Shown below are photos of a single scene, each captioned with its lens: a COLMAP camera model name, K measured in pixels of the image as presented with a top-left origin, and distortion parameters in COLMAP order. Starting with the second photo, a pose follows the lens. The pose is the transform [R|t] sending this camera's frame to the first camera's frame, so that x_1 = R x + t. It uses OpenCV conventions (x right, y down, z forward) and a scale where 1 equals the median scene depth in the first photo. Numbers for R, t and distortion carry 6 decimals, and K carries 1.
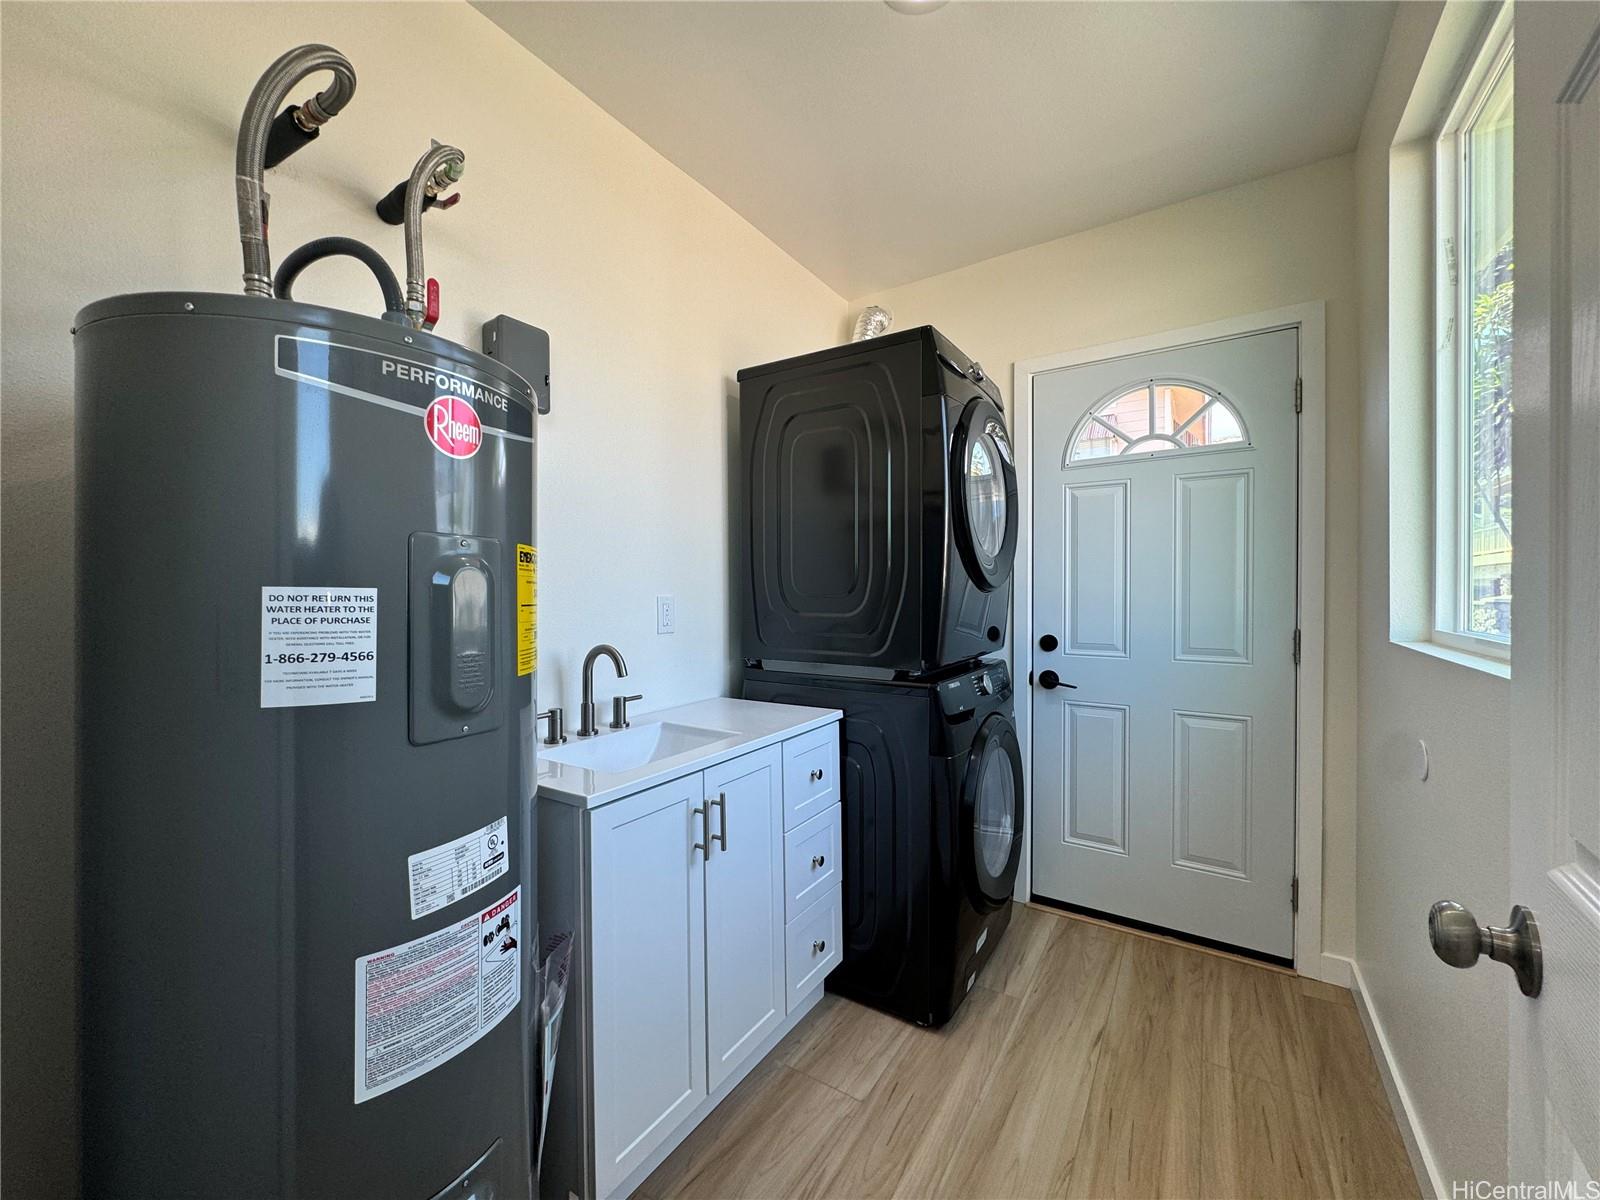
lens RADIAL K [[639.1, 0, 796.5], [0, 639.1, 605.7], [0, 0, 1]] dist [-0.001931, -0.000304]
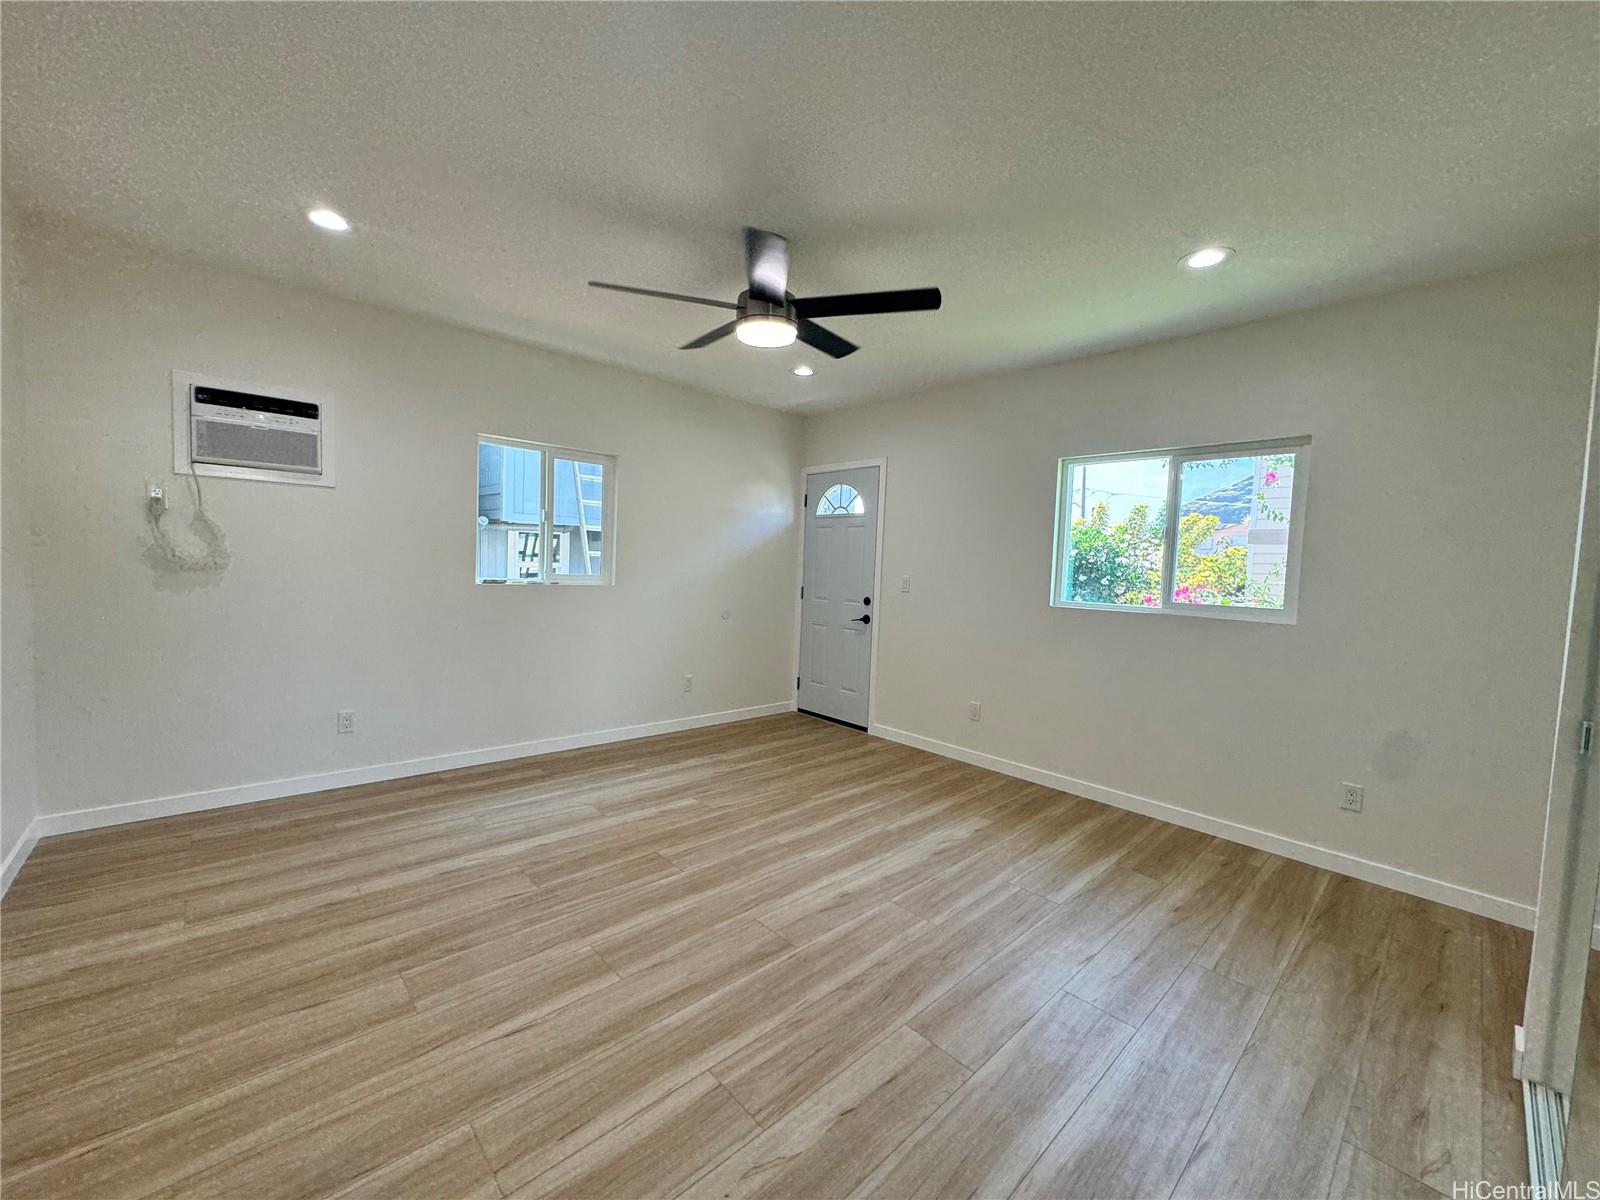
lens RADIAL K [[639.1, 0, 799.3], [0, 639.1, 596.8], [0, 0, 1]] dist [-0.001931, -0.000304]
pose [[0.972187, 0.051294, -0.228520, 0.957872], [-0.041154, 0.997954, 0.048921, -0.049993], [0.230562, -0.038156, 0.972309, -1.283304]]
